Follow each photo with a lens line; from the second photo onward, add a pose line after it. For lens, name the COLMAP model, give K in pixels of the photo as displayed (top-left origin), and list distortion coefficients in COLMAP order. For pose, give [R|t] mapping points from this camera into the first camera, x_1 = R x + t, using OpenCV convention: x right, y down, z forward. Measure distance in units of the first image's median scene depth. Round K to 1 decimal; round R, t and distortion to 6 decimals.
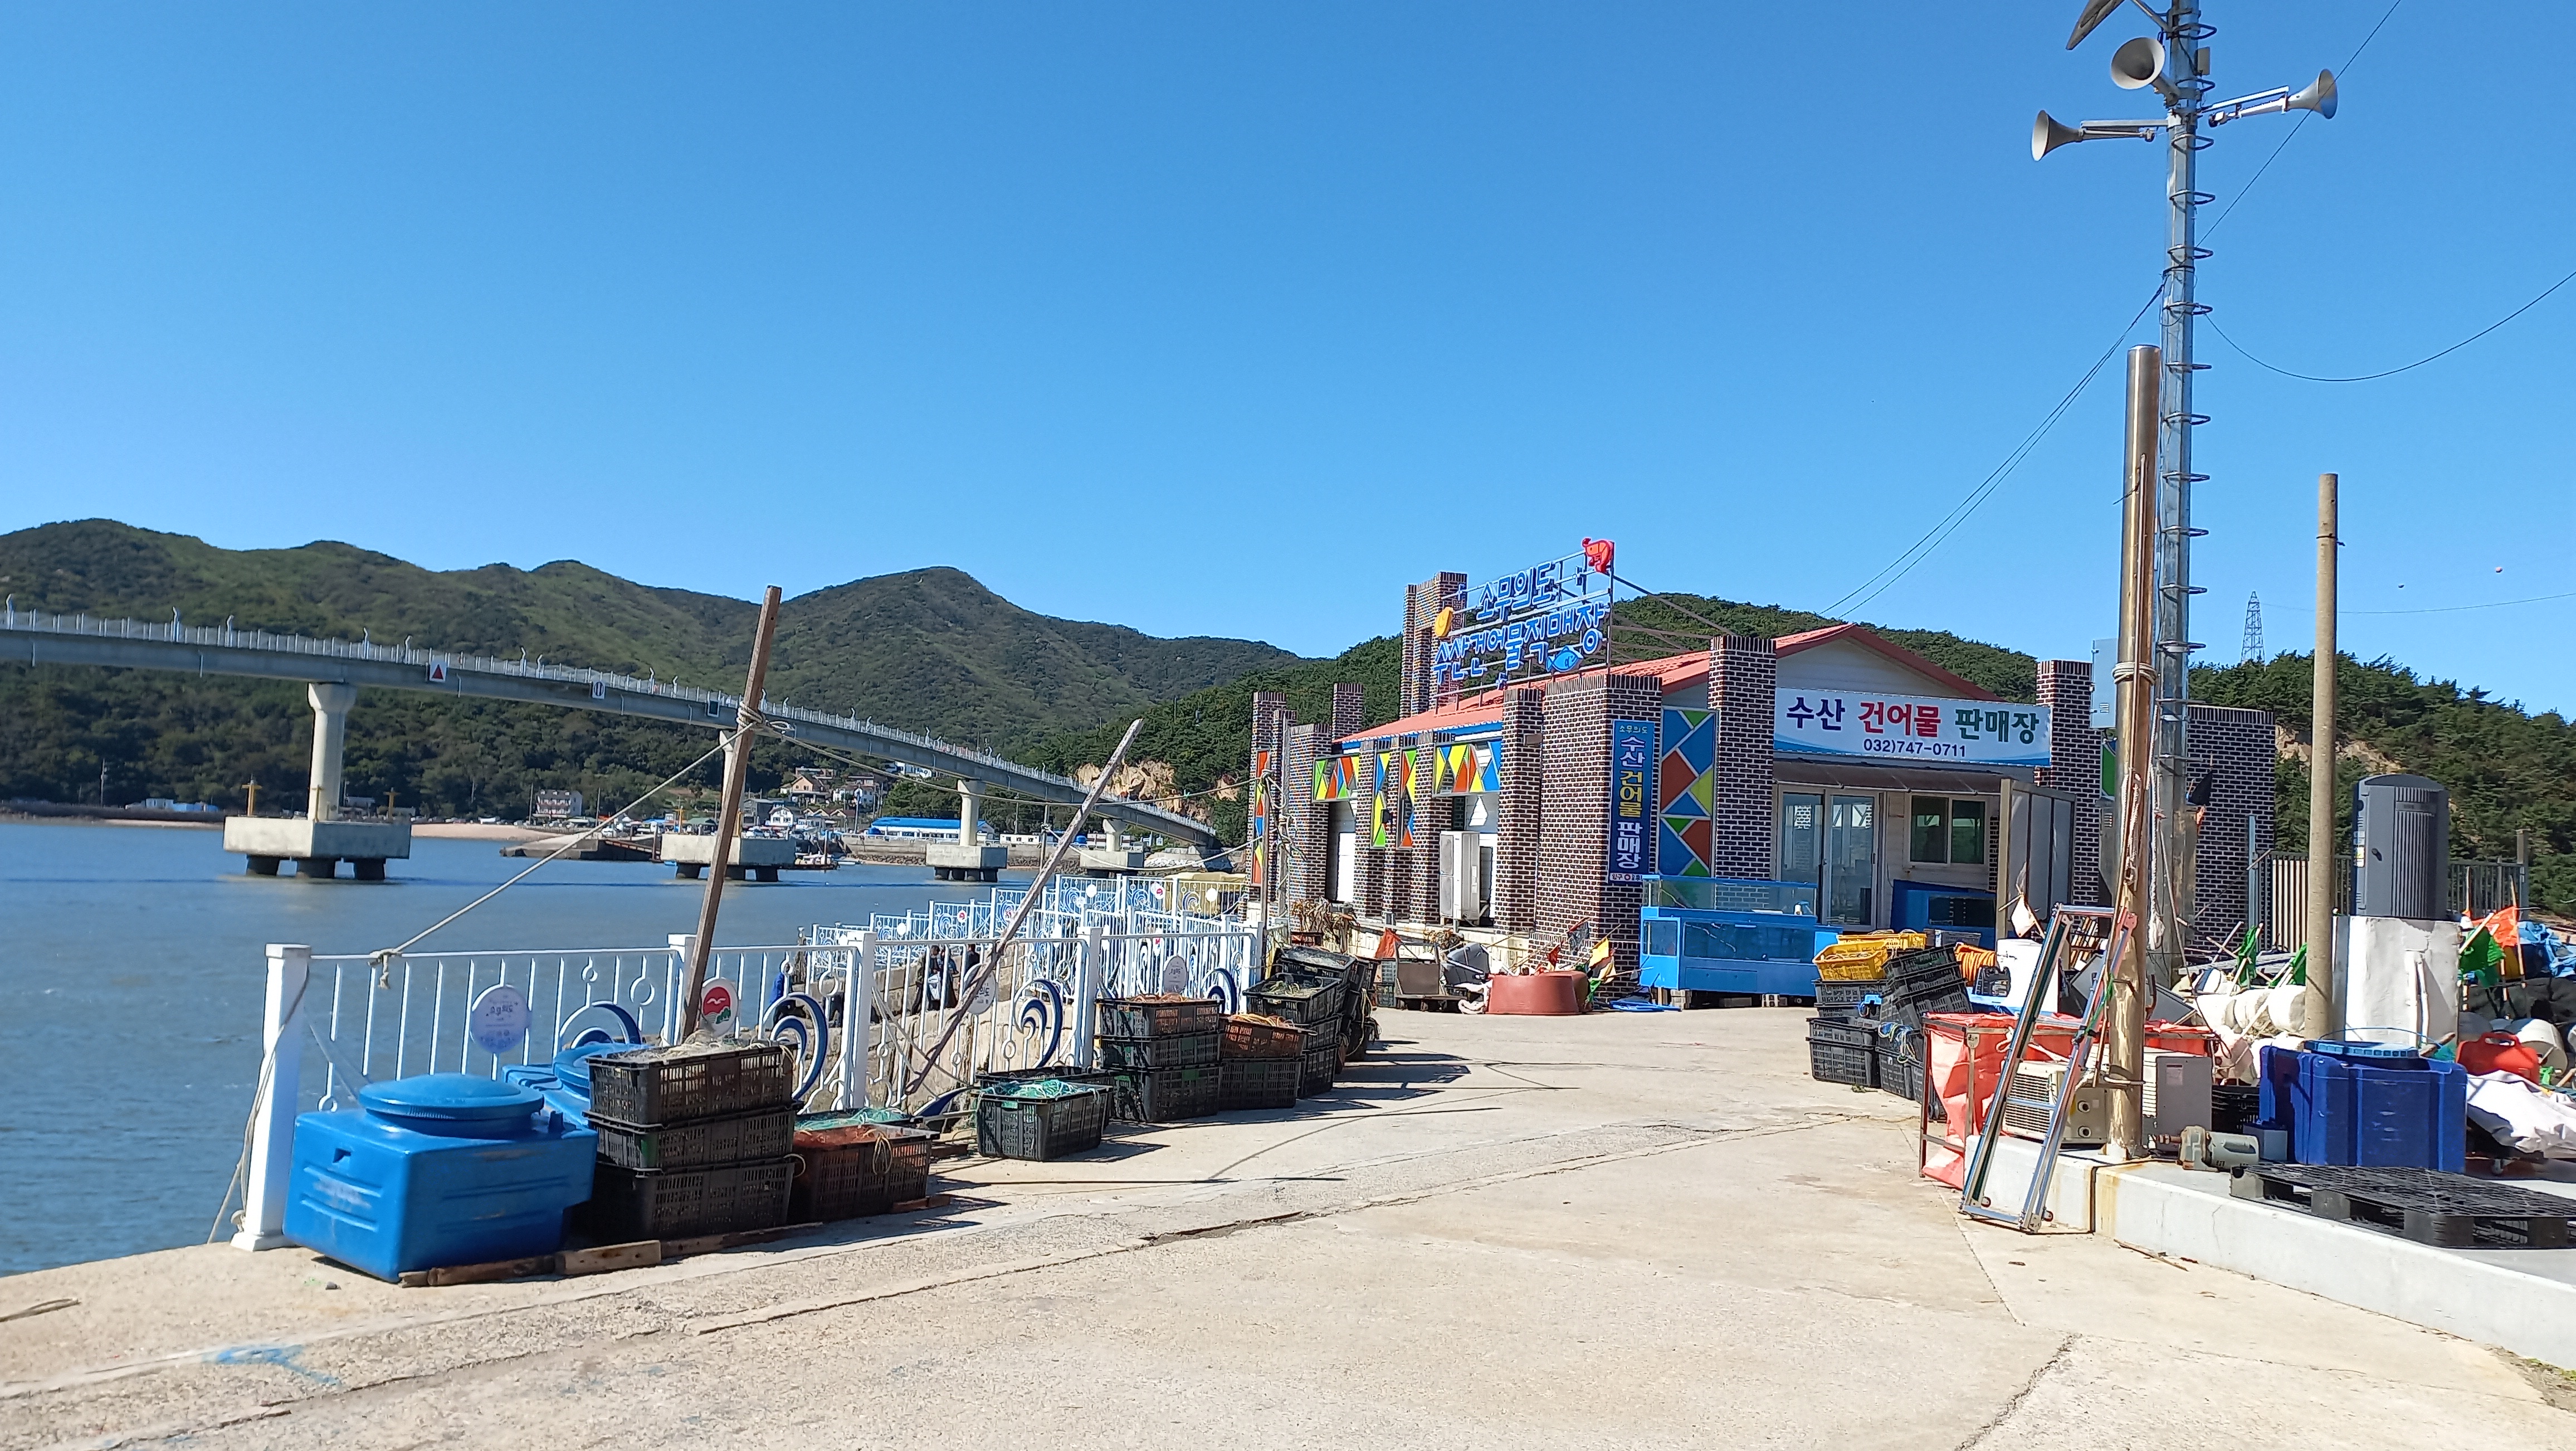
lens RADIAL K [[2020.7, 0, 1291.4], [0, 2020.7, 744.1], [0, 0, 1]] dist [0.030907, -0.001272]
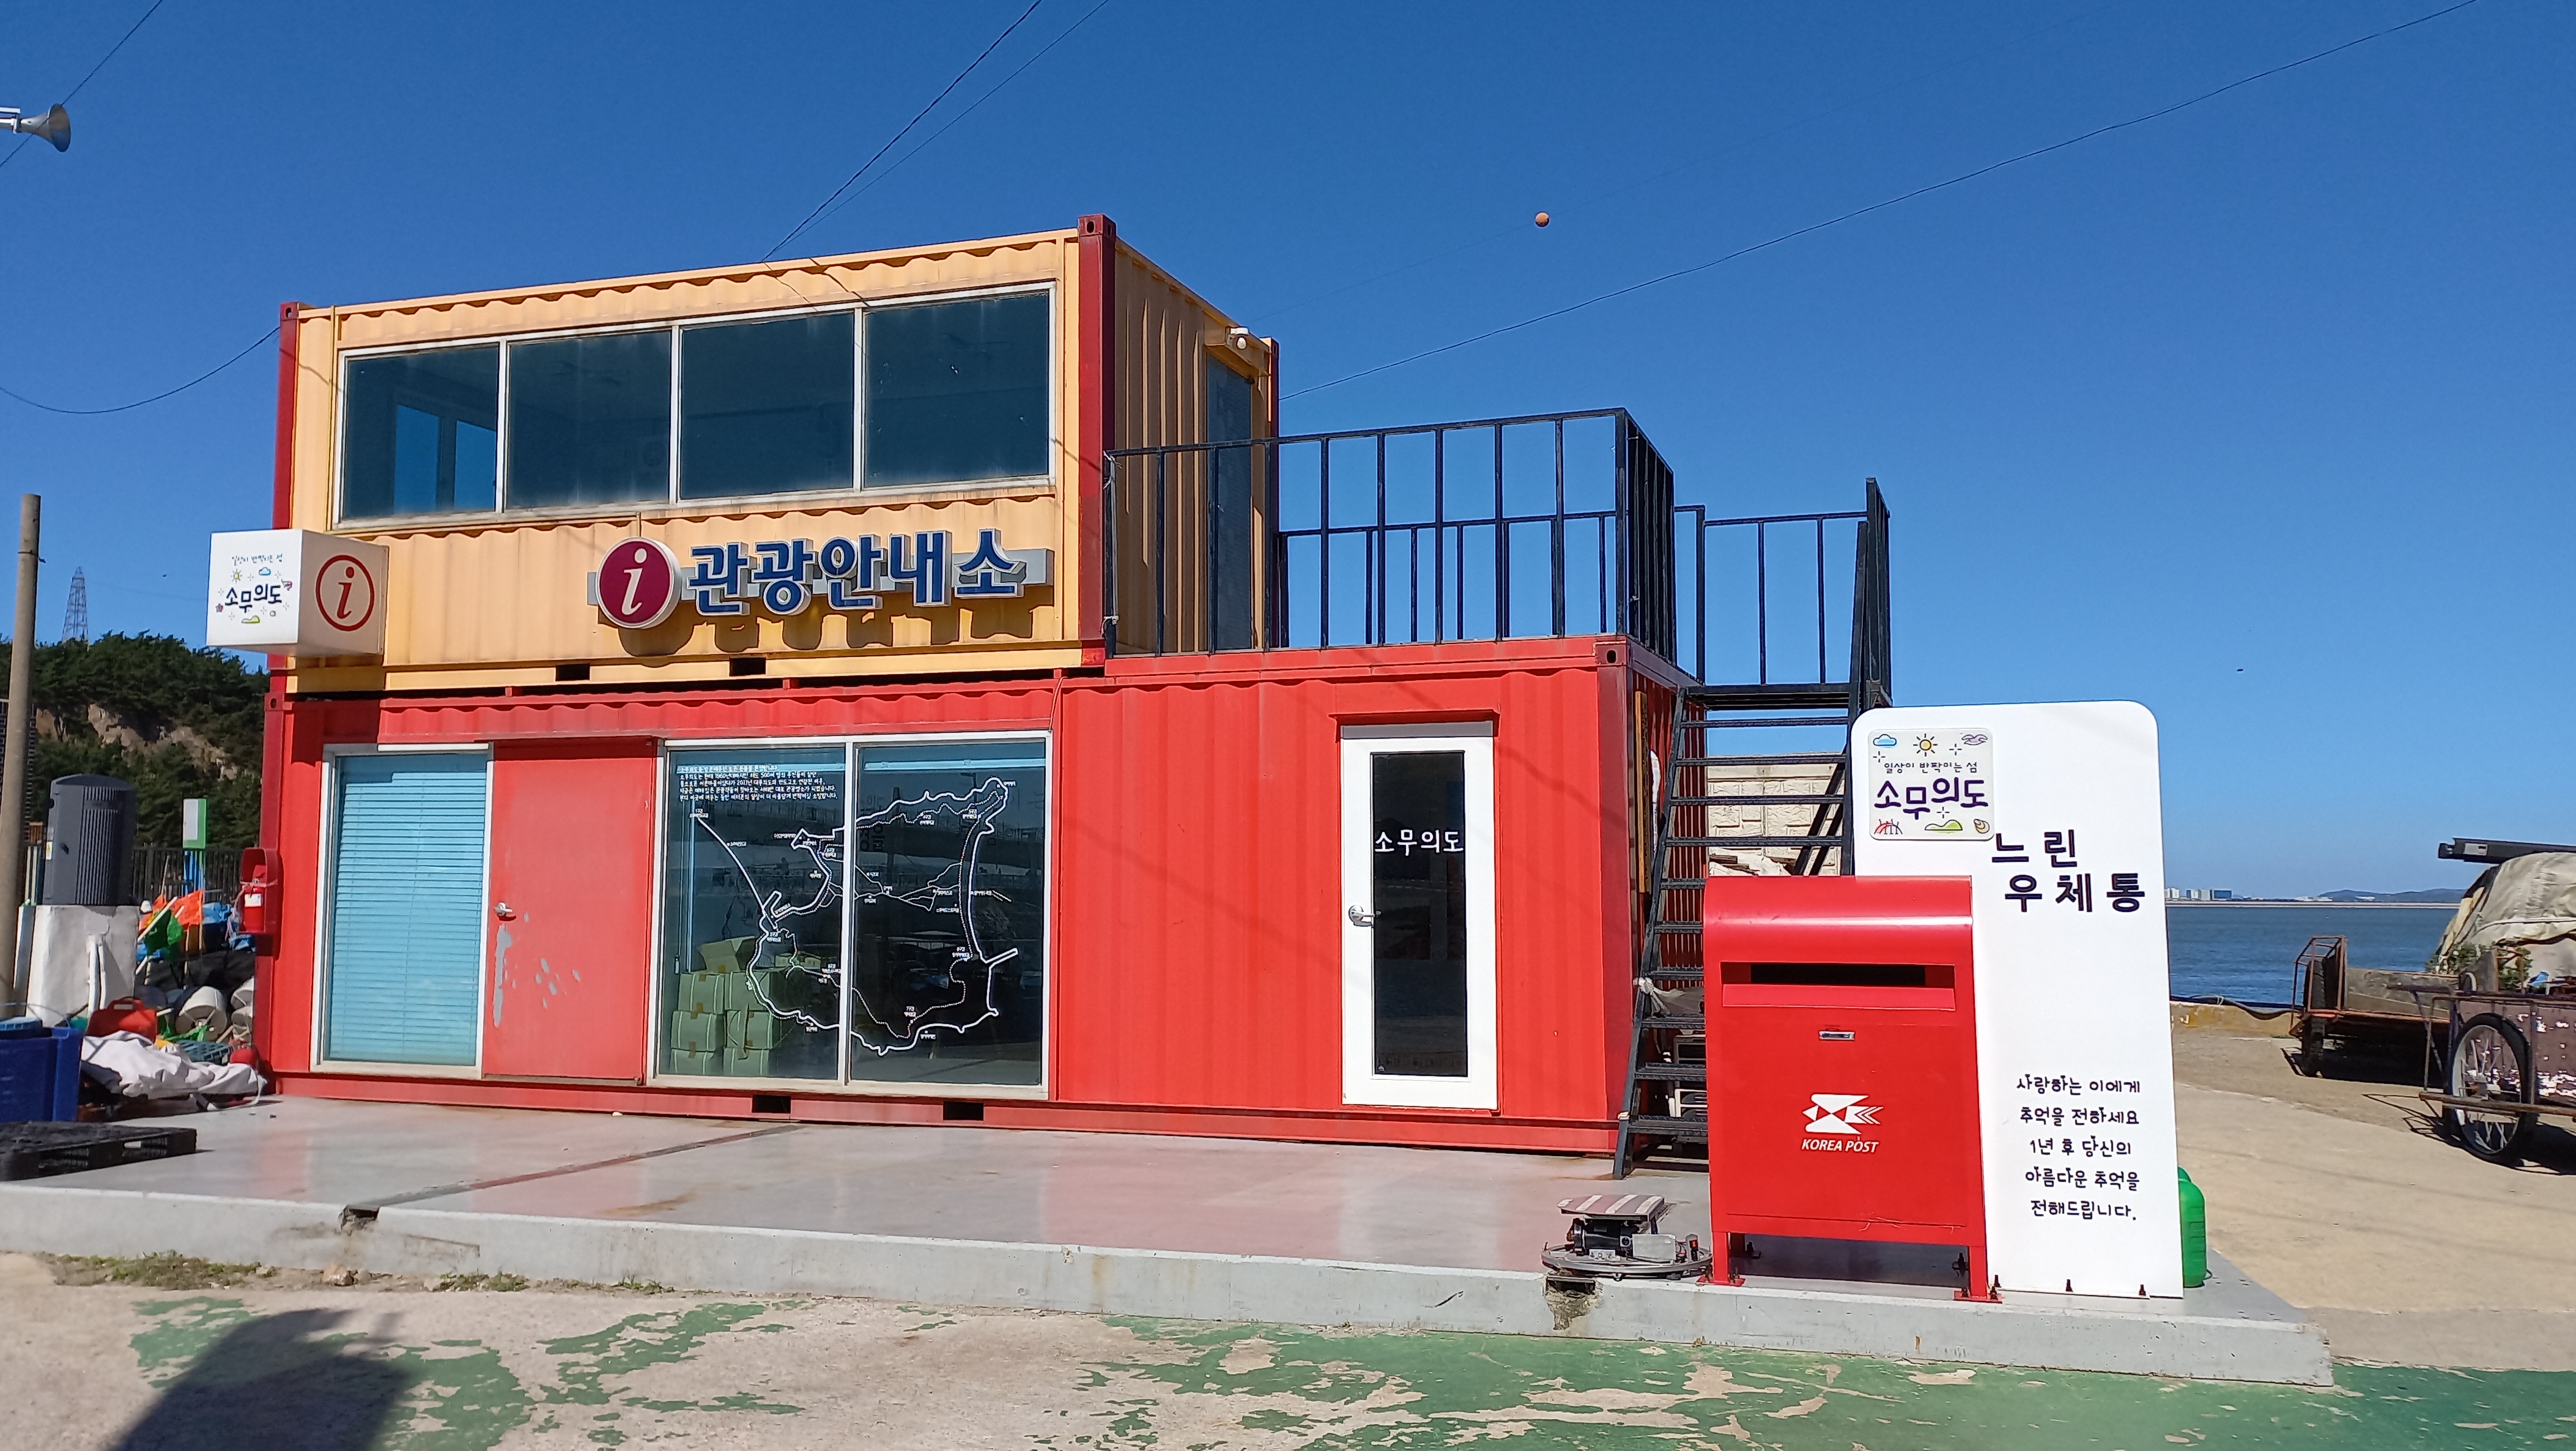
lens RADIAL K [[2020.7, 0, 1291.4], [0, 2020.7, 744.1], [0, 0, 1]] dist [0.030907, -0.001272]
pose [[0.558959, 0.021987, 0.828903, -0.009262], [-0.027918, 0.999581, -0.007689, -0.011502], [-0.828725, -0.018843, 0.559339, -0.155351]]
